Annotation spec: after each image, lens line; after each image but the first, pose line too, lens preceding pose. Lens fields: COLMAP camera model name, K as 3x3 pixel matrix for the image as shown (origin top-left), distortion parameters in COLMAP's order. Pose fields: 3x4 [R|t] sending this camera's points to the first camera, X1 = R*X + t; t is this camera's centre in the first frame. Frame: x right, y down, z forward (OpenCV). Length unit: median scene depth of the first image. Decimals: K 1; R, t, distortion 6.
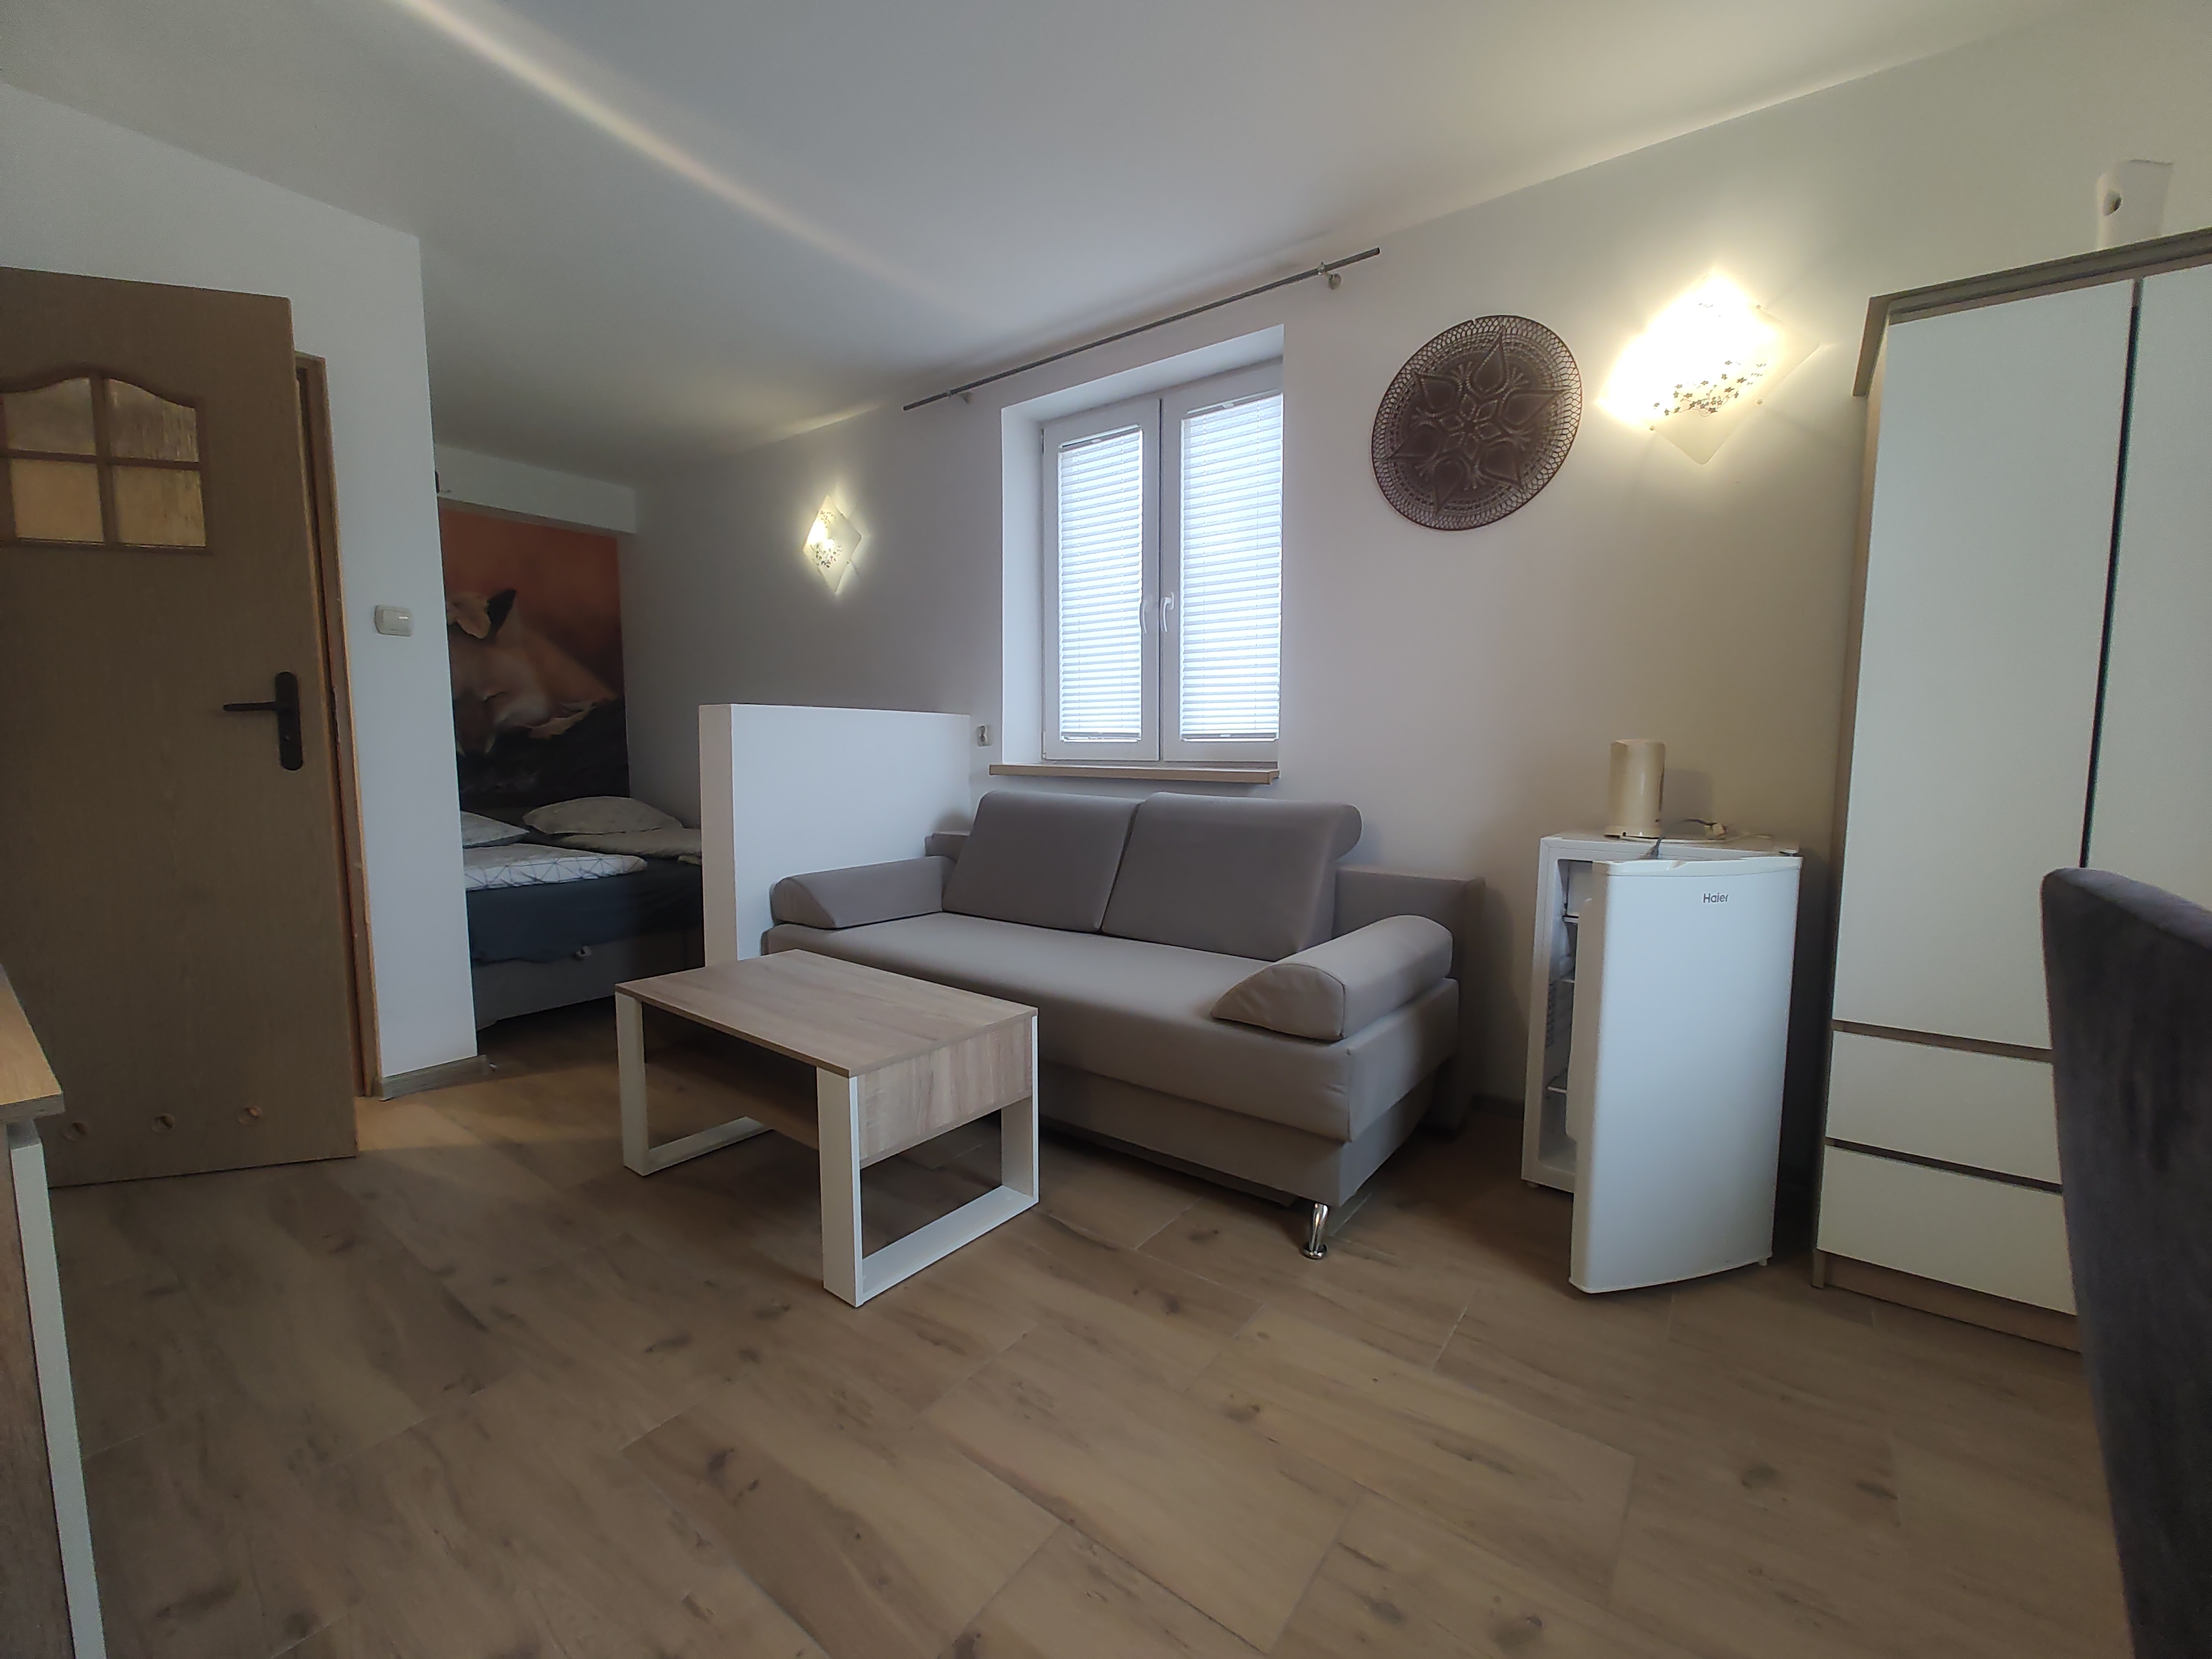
lens RADIAL K [[909.1, 0, 1113.2], [0, 909.1, 832.0], [0, 0, 1]] dist [-0.001783, -0.001317]
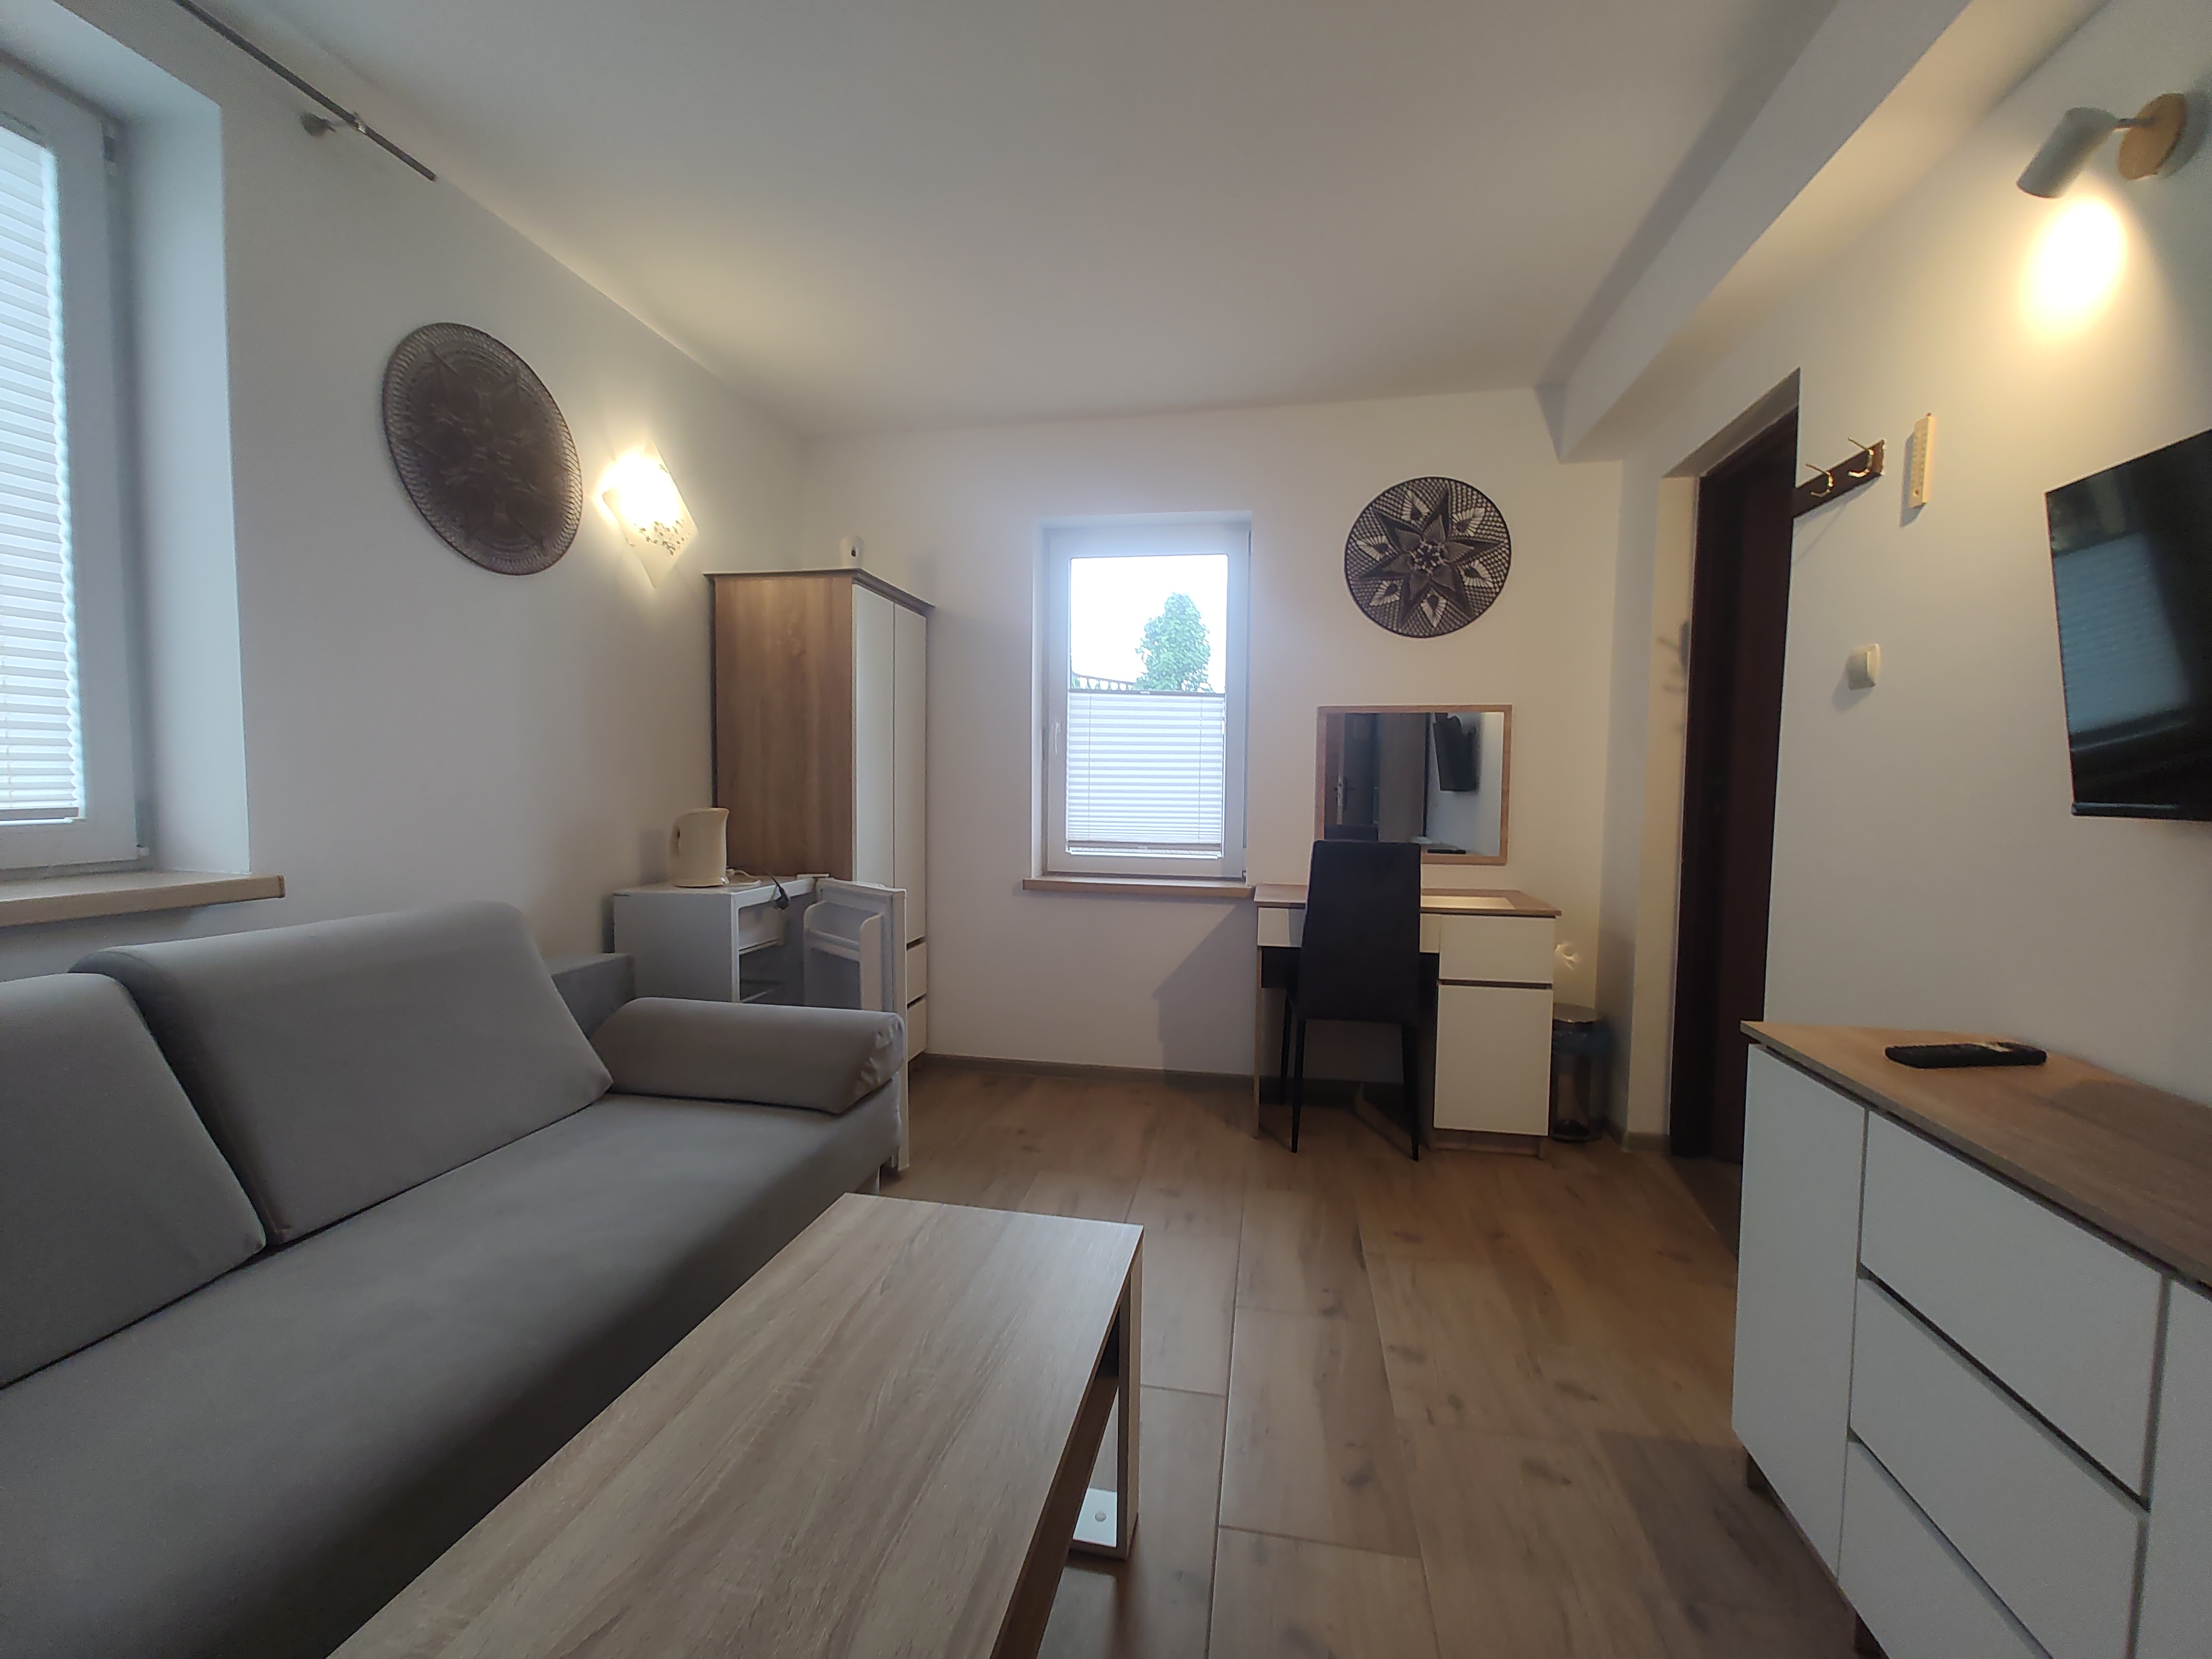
lens RADIAL K [[909.1, 0, 1119.8], [0, 909.1, 833.5], [0, 0, 1]] dist [-0.001783, -0.001317]
pose [[-0.446938, -0.050657, 0.893129, -0.771545], [0.081251, 0.991970, 0.096922, -0.139781], [-0.890867, 0.115886, -0.439233, 1.016756]]
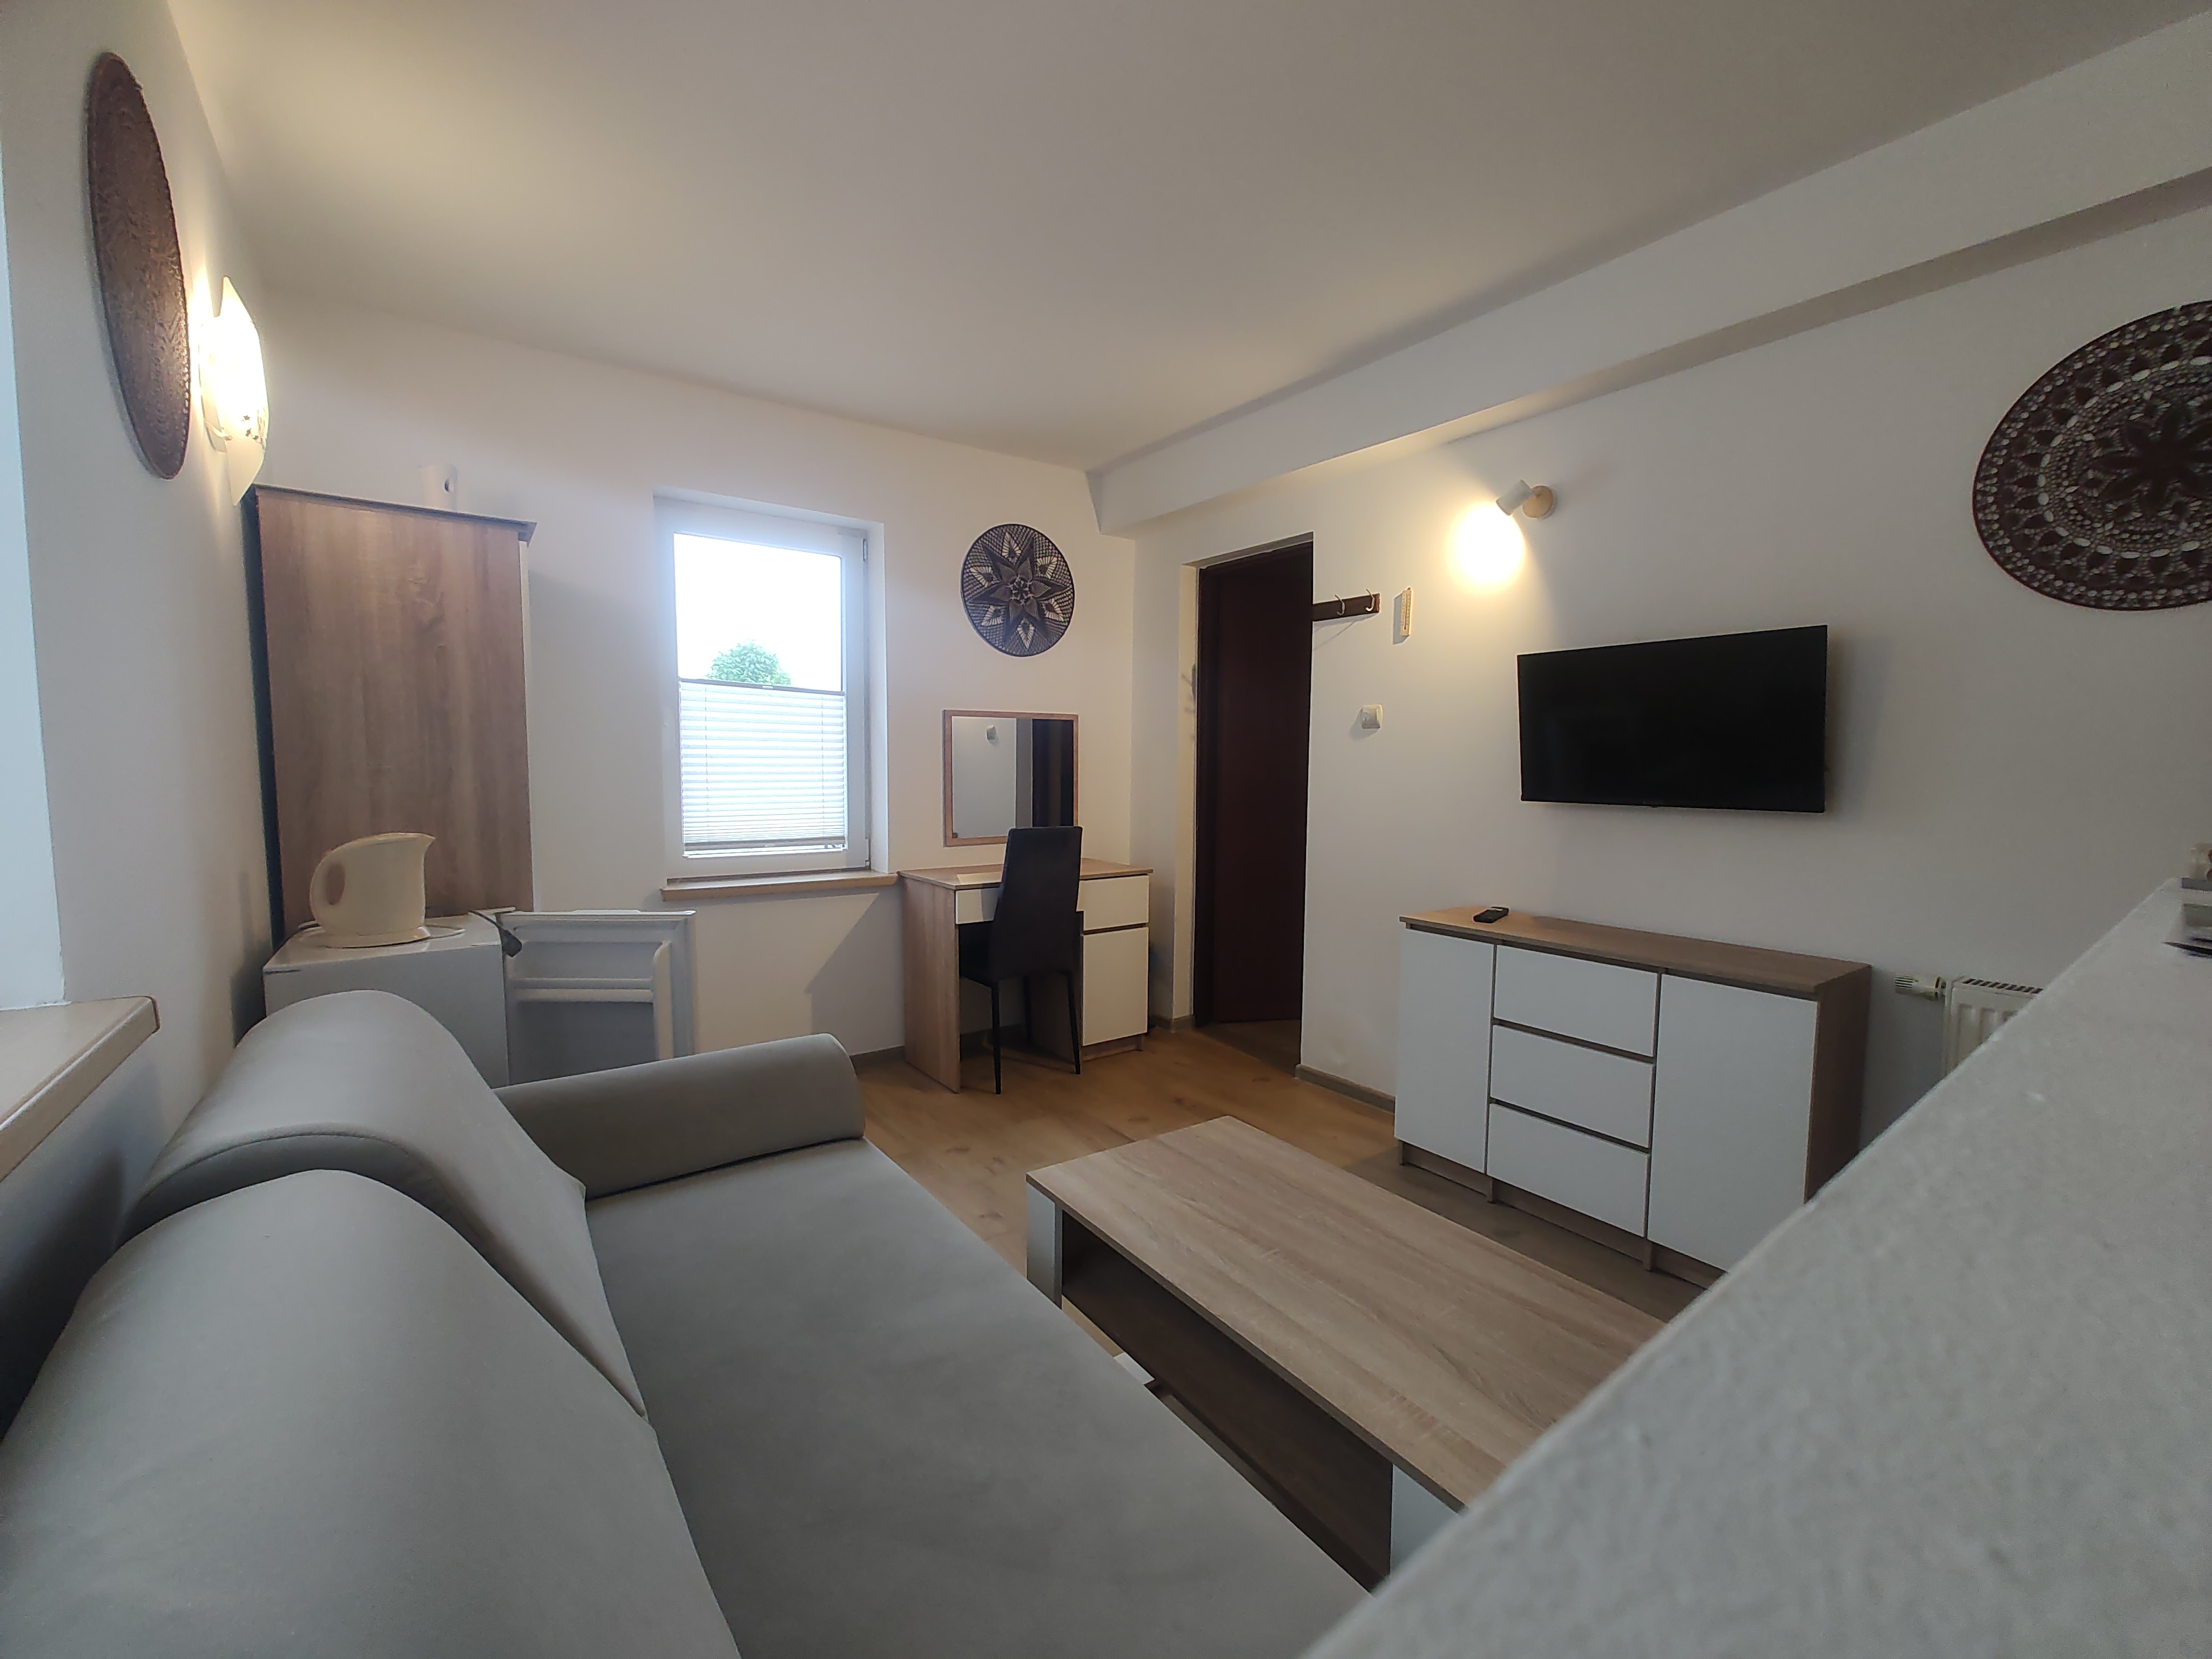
lens RADIAL K [[909.1, 0, 1109.4], [0, 909.1, 828.7], [0, 0, 1]] dist [-0.001783, -0.001317]
pose [[-0.955831, -0.025473, 0.292812, -0.374100], [0.025335, 0.985389, 0.168424, -0.232209], [-0.292824, 0.168403, -0.941220, 1.570058]]
